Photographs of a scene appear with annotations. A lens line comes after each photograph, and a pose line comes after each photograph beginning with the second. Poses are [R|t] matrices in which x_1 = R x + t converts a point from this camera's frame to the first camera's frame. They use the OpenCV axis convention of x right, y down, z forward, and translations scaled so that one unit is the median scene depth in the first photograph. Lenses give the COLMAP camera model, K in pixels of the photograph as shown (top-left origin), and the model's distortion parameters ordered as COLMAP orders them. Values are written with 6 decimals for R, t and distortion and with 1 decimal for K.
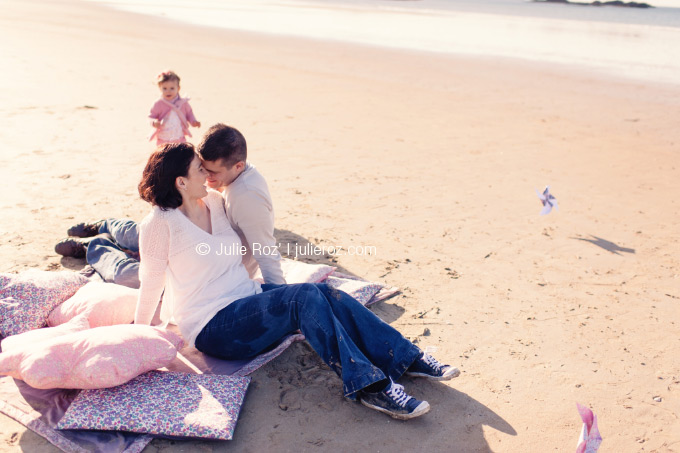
lens RADIAL K [[676.9, 0, 340.0], [0, 676.9, 226.5], [0, 0, 1]] dist [-0.007375, 0.006021]
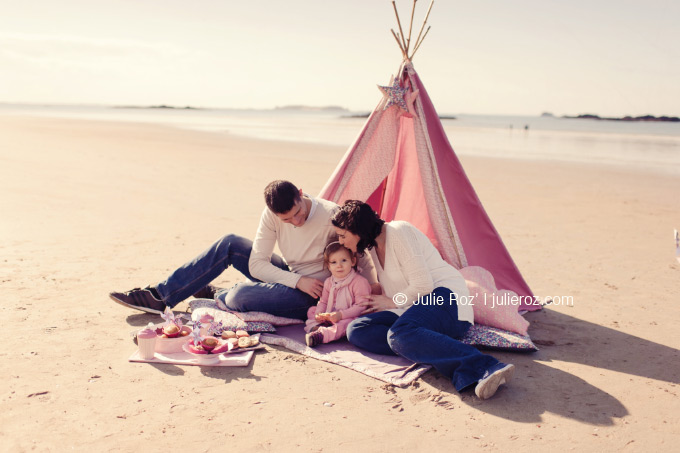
lens RADIAL K [[676.9, 0, 340.0], [0, 676.9, 226.5], [0, 0, 1]] dist [-0.007375, 0.006021]
pose [[0.998497, -0.011458, -0.053604, -0.199949], [0.002344, 0.985939, -0.167086, 0.123416], [0.054765, 0.166709, 0.984484, -0.213127]]
